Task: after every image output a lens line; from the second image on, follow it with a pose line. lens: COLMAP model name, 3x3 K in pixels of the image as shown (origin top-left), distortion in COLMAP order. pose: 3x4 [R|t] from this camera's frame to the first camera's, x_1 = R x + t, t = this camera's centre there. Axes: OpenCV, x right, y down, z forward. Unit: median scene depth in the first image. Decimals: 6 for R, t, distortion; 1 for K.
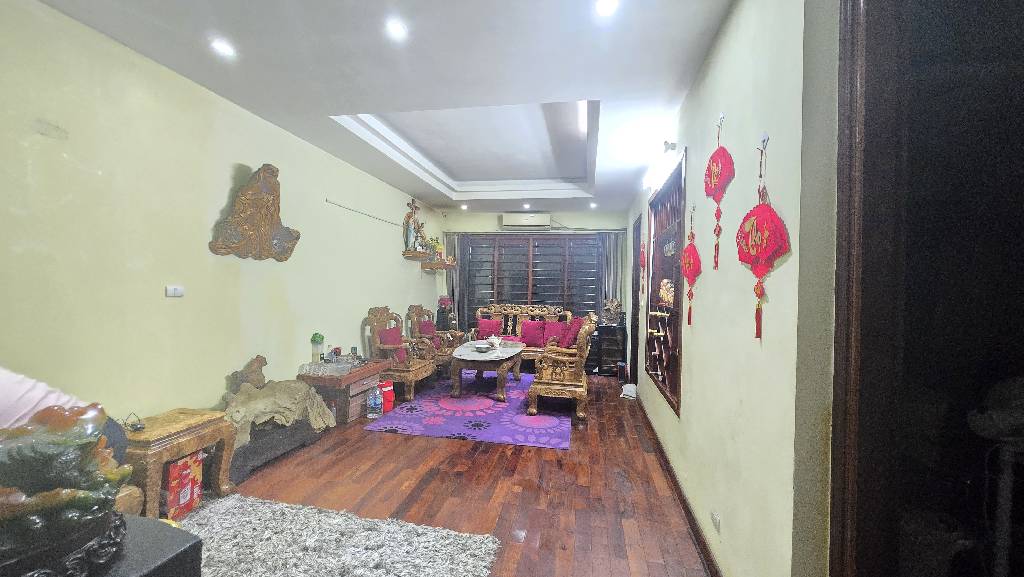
lens RADIAL K [[400.5, 0, 512.0], [0, 400.5, 288.5], [0, 0, 1]] dist [-0.006939, 0.000211]
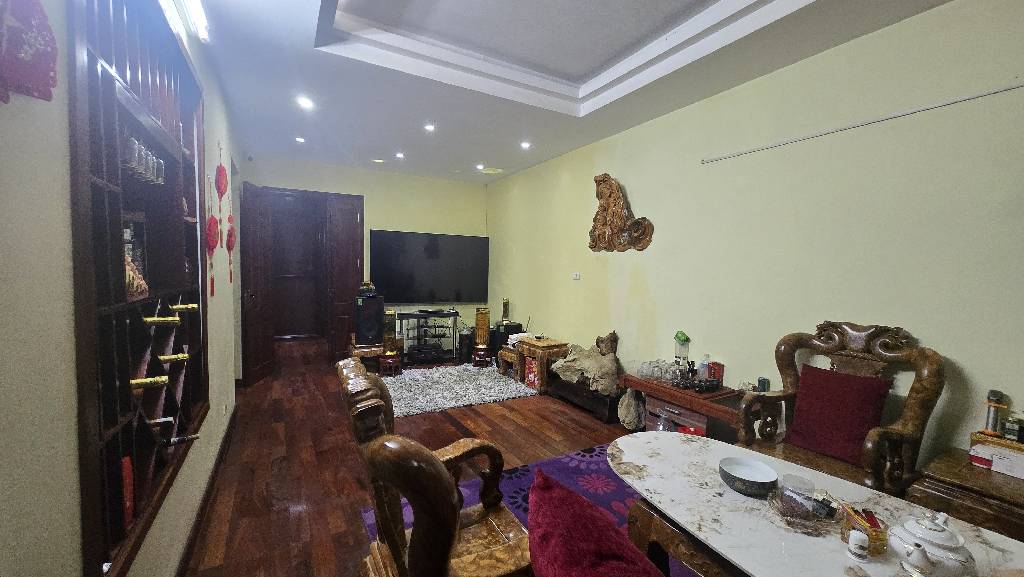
lens RADIAL K [[400.5, 0, 512.0], [0, 400.5, 288.5], [0, 0, 1]] dist [-0.006939, 0.000211]
pose [[-0.757442, -0.007142, -0.652863, 0.381079], [-0.035868, 0.998885, 0.030686, 0.012542], [0.651916, 0.046660, -0.756854, 1.655075]]
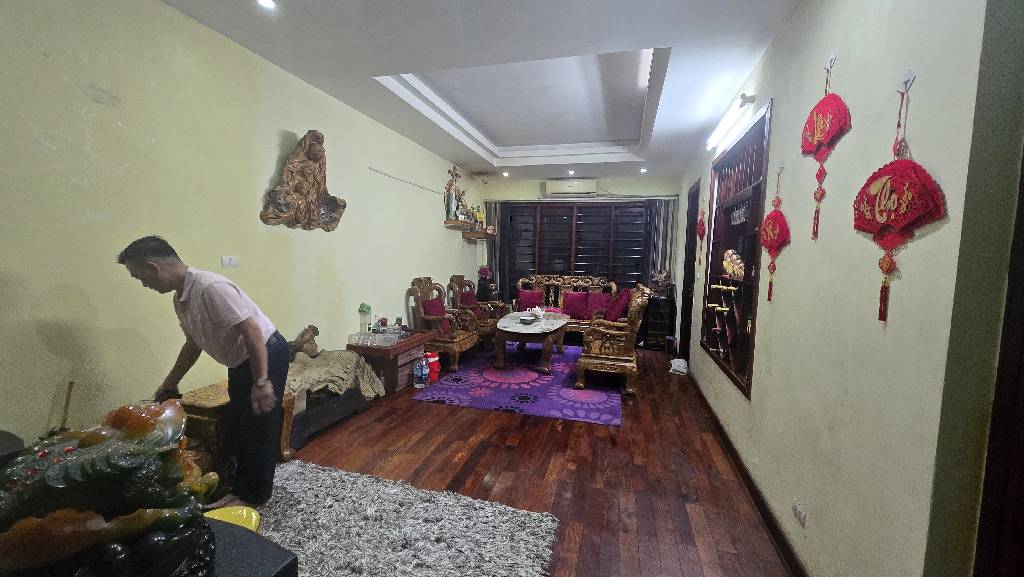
lens RADIAL K [[400.5, 0, 512.0], [0, 400.5, 288.5], [0, 0, 1]] dist [-0.006939, 0.000211]
pose [[0.996875, 0.008537, -0.078539, -0.047514], [-0.002558, 0.997111, 0.075916, -0.003083], [0.078960, -0.075477, 0.994016, 0.041626]]
